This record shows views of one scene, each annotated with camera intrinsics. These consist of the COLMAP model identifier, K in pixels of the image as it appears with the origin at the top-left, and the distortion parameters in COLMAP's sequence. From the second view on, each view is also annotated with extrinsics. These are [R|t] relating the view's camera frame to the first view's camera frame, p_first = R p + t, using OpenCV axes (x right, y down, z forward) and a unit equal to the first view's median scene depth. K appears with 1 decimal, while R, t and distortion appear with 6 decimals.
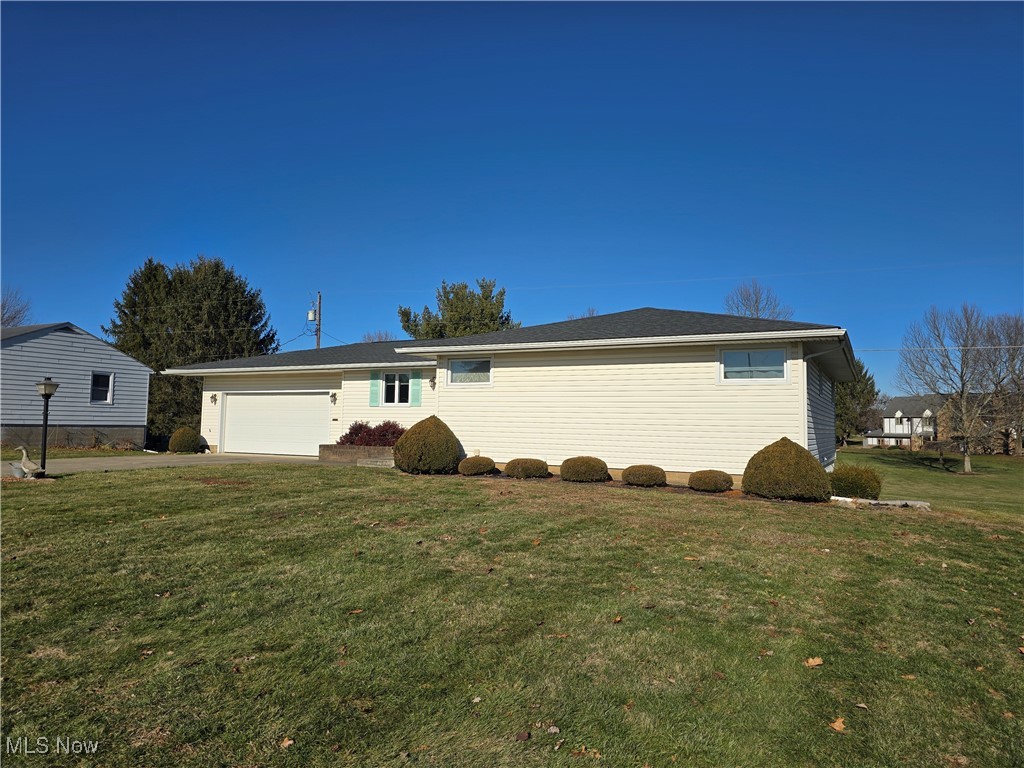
lens RADIAL K [[674.3, 0, 512.0], [0, 674.3, 384.0], [0, 0, 1]] dist [0.087816, -0.087372]
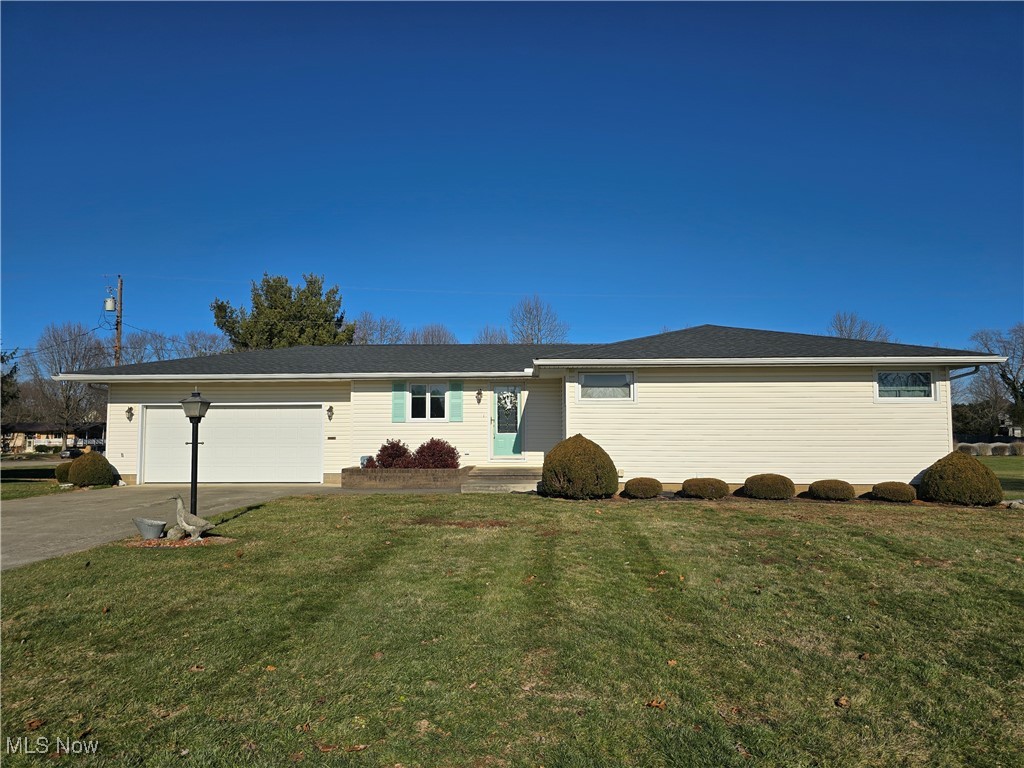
lens RADIAL K [[679.1, 0, 512.0], [0, 679.1, 384.0], [0, 0, 1]] dist [0.068847, -0.089093]
pose [[0.910992, 0.010192, 0.412299, -0.438590], [-0.007627, 0.999940, -0.007867, -0.010109], [-0.412354, 0.004022, 0.911015, 0.151705]]
